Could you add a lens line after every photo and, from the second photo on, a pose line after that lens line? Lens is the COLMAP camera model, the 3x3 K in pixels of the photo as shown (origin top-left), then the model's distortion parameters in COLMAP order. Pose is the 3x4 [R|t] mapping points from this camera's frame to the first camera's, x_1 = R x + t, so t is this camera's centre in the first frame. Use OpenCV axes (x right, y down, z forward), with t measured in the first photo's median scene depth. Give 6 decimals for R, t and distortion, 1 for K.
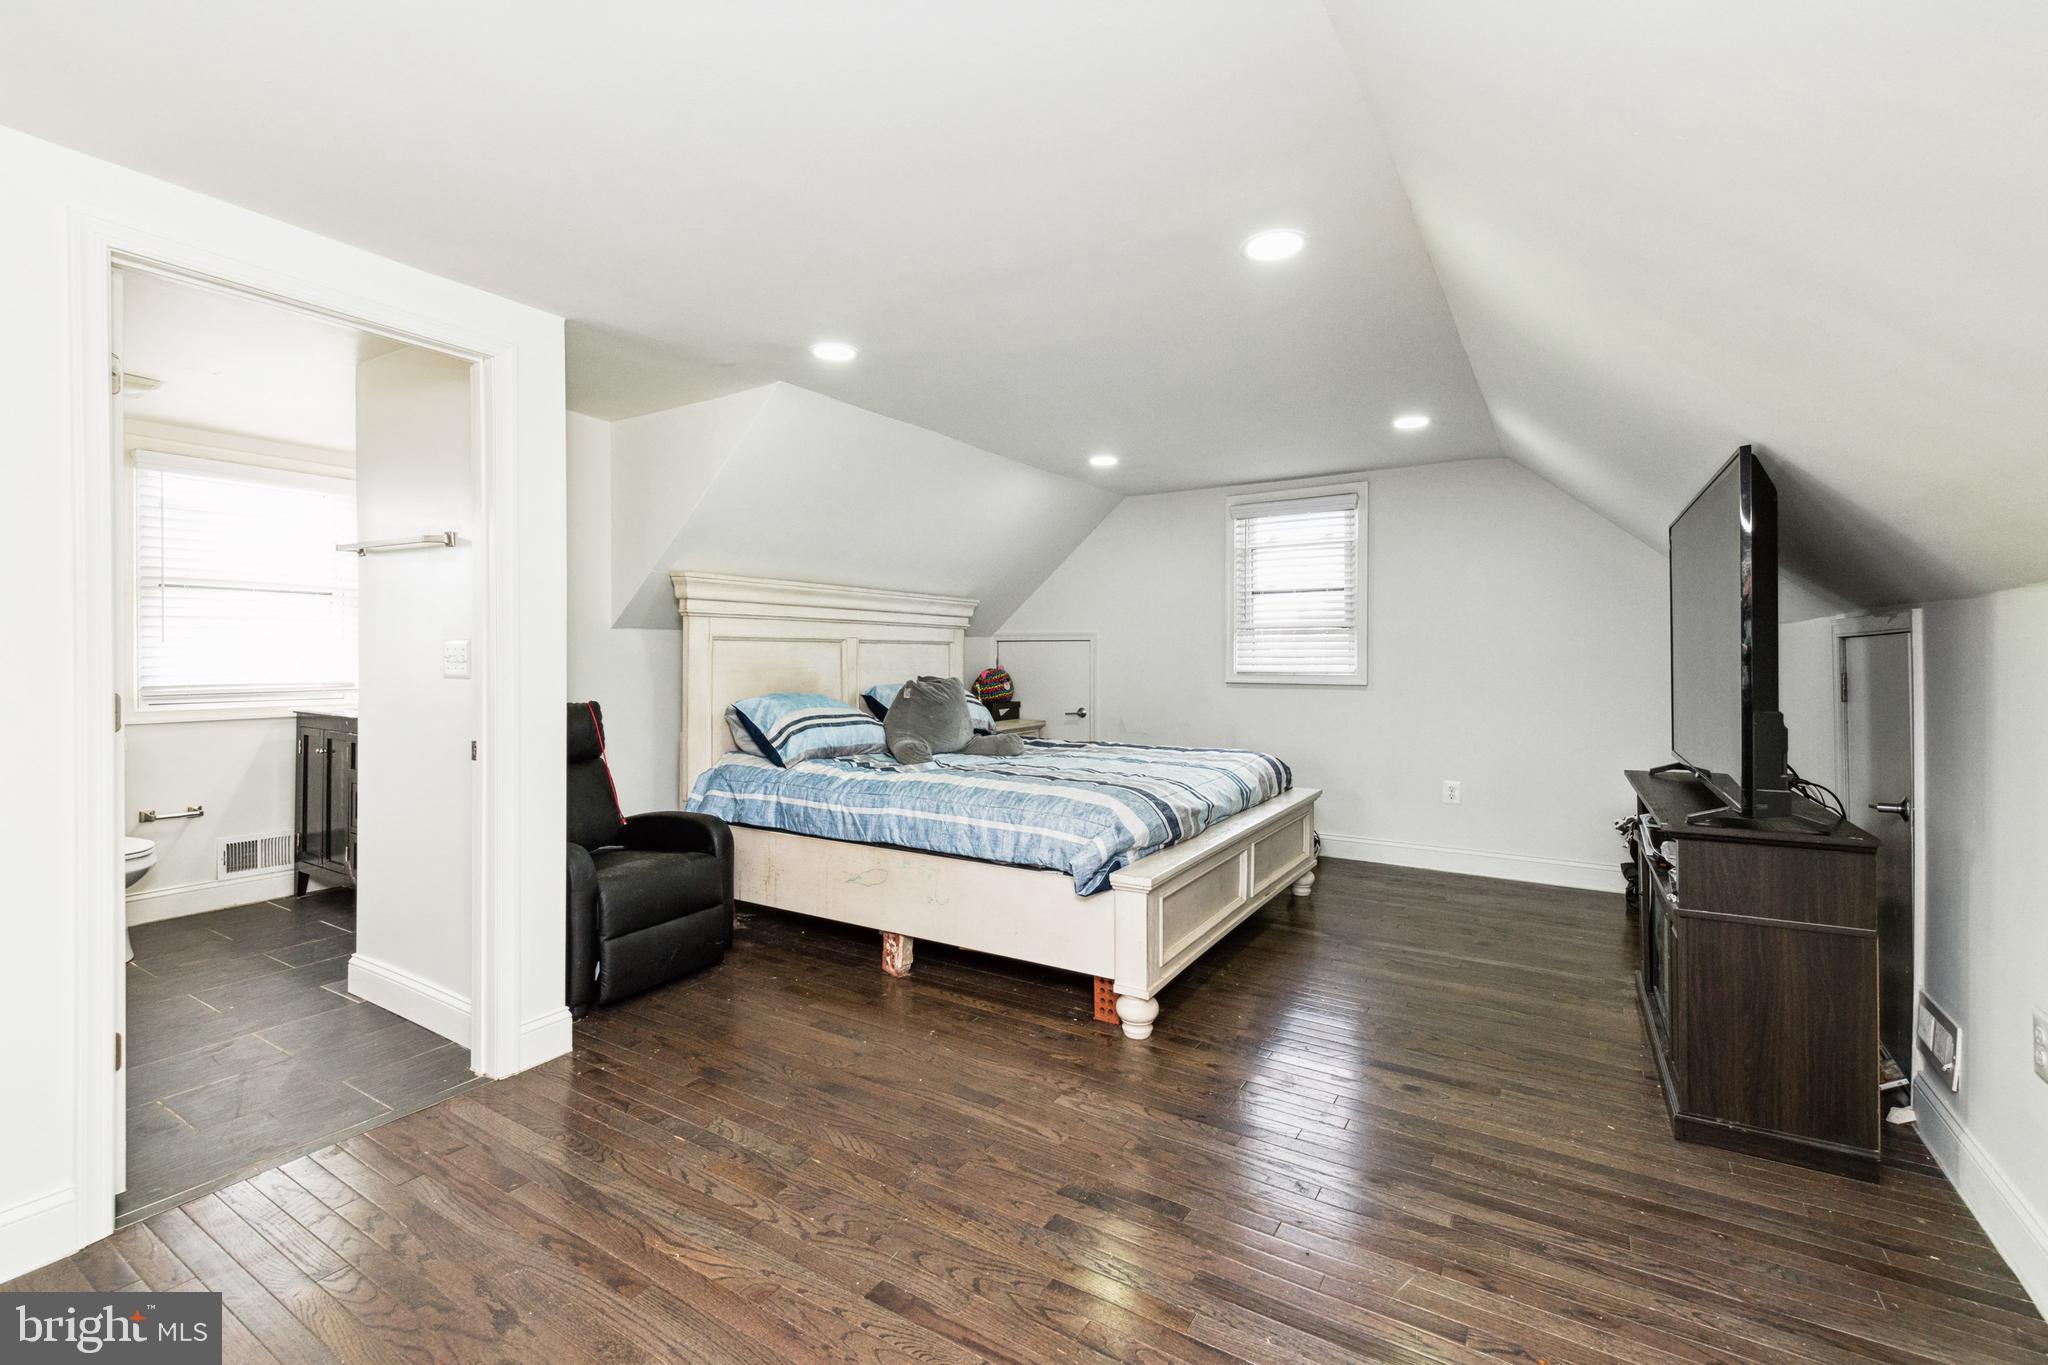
lens RADIAL K [[894.7, 0, 1025.1], [0, 894.7, 649.8], [0, 0, 1]] dist [0.012551, -0.005114]
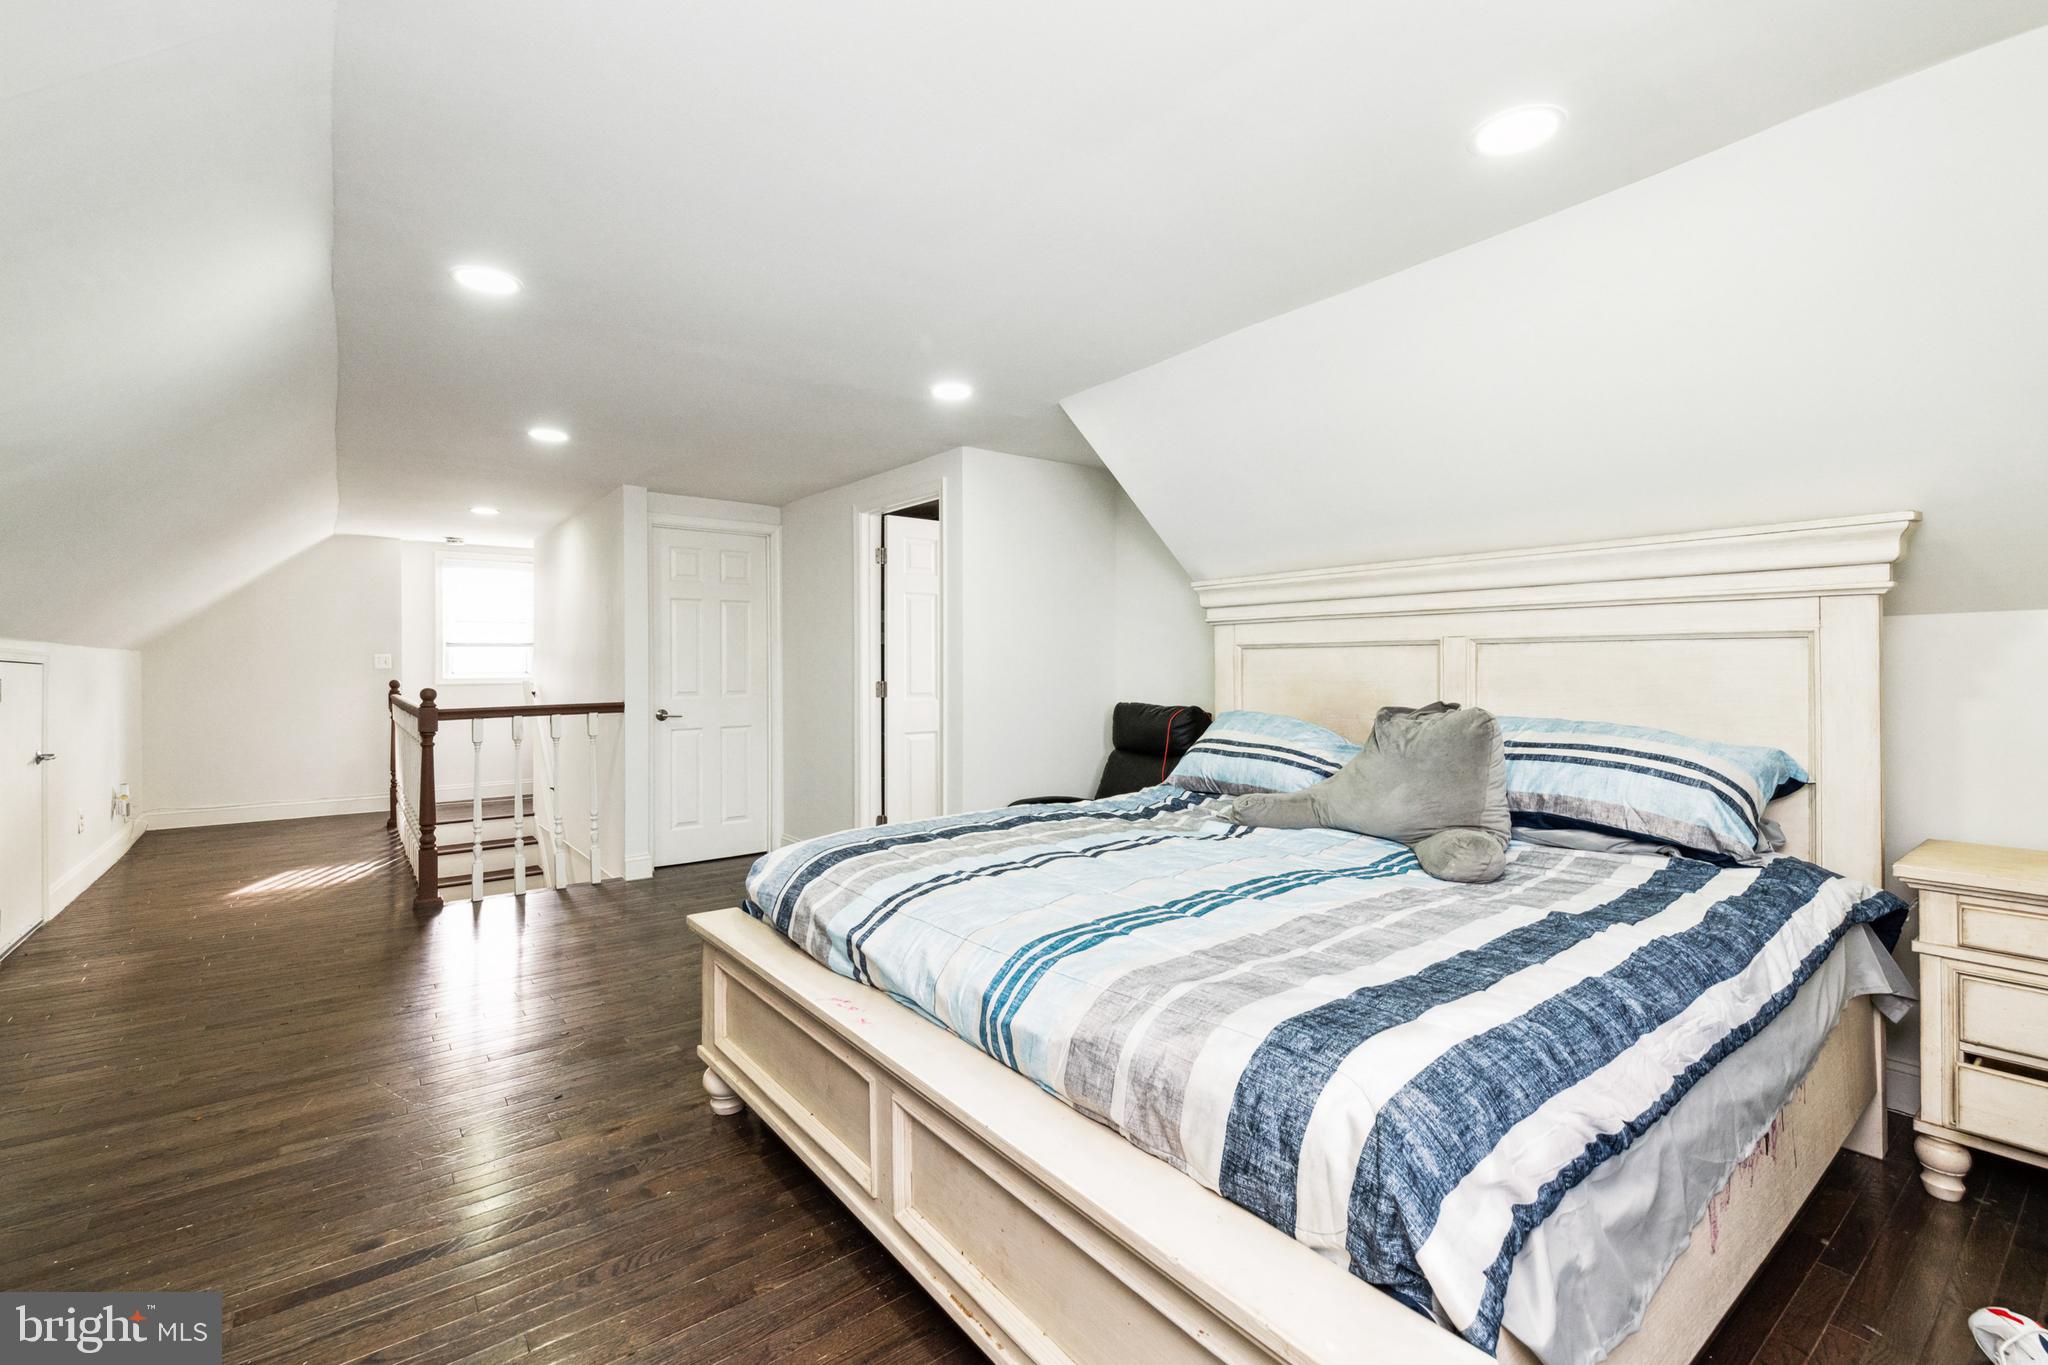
lens RADIAL K [[894.7, 0, 1024.3], [0, 894.7, 672.0], [0, 0, 1]] dist [0.012551, -0.005114]
pose [[-0.354542, 0.005128, -0.935026, 0.516080], [0.006607, 0.999974, 0.002979, 0.007319], [0.935017, -0.005122, -0.354566, 0.981100]]
